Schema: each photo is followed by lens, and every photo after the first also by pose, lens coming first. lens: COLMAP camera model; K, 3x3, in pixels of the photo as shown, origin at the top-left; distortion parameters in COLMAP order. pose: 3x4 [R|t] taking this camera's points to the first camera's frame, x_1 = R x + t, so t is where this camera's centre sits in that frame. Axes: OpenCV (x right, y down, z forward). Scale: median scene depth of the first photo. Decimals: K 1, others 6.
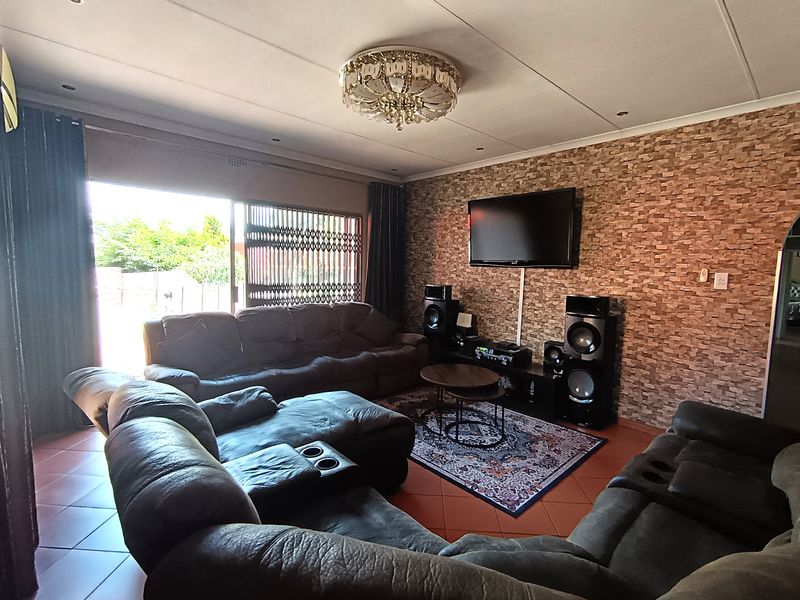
lens RADIAL K [[374.8, 0, 400.0], [0, 374.8, 300.0], [0, 0, 1]] dist [-0.013178, 0.000124]
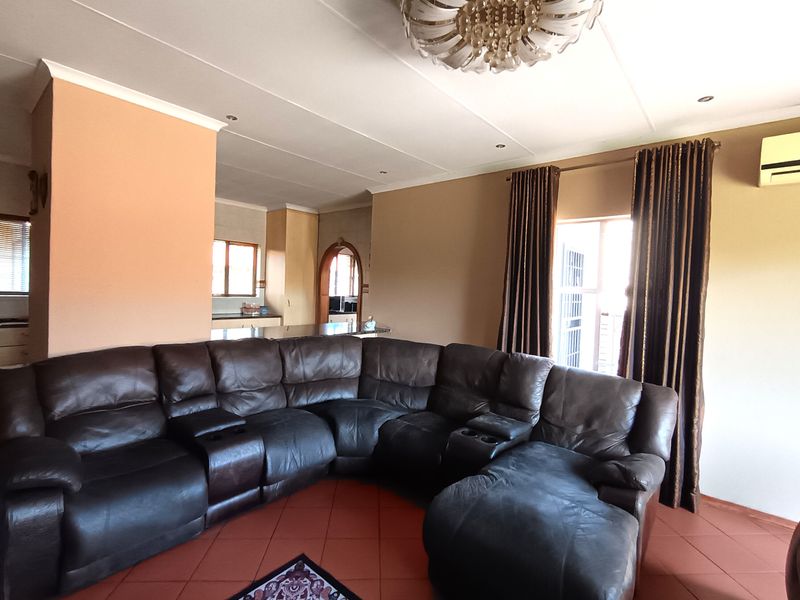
lens RADIAL K [[390.9, 0, 403.0], [0, 390.9, 292.2], [0, 0, 1]] dist [0.036491, 0.000053]
pose [[-0.987959, -0.061466, -0.141980, 0.138786], [-0.075685, 0.992401, 0.097020, -0.109240], [0.134938, 0.106598, -0.985103, 1.119980]]
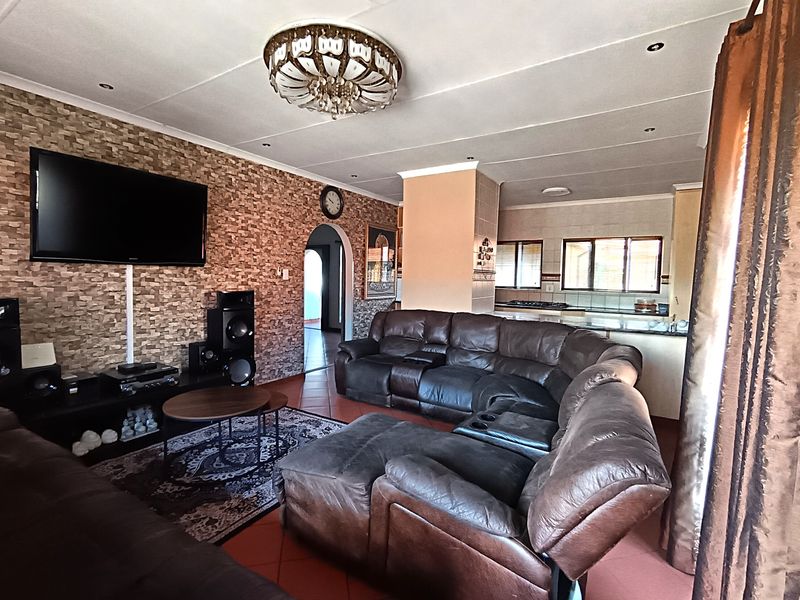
lens RADIAL K [[390.9, 0, 403.0], [0, 390.9, 292.2], [0, 0, 1]] dist [0.036491, 0.000053]
pose [[-0.276477, -0.083632, 0.957375, -0.693465], [0.050822, 0.993540, 0.101468, -0.094143], [-0.959676, 0.076709, -0.270440, 0.765430]]
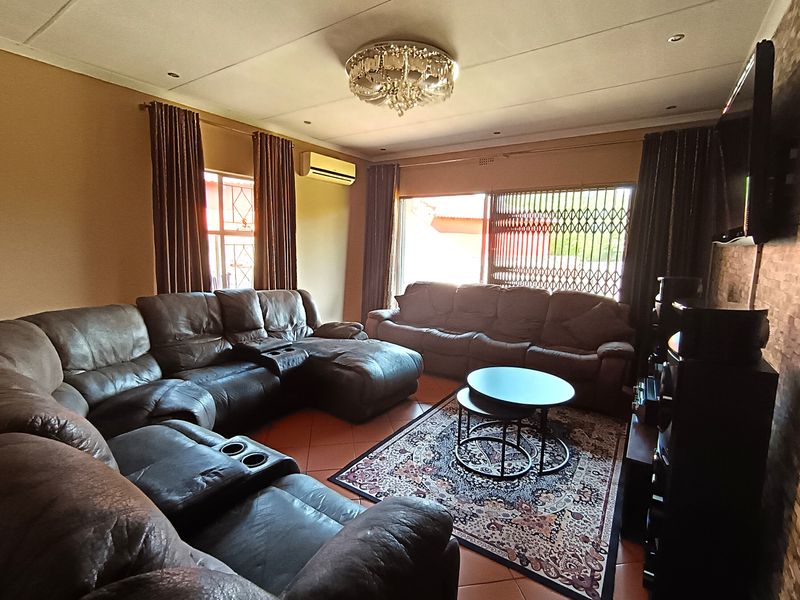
lens RADIAL K [[374.8, 0, 400.0], [0, 374.8, 300.0], [0, 0, 1]] dist [-0.013178, 0.000124]
pose [[0.238593, 0.118114, -0.963910, 0.750585], [-0.103569, 0.990010, 0.095676, -0.019013], [0.965581, 0.077004, 0.248442, 0.513659]]
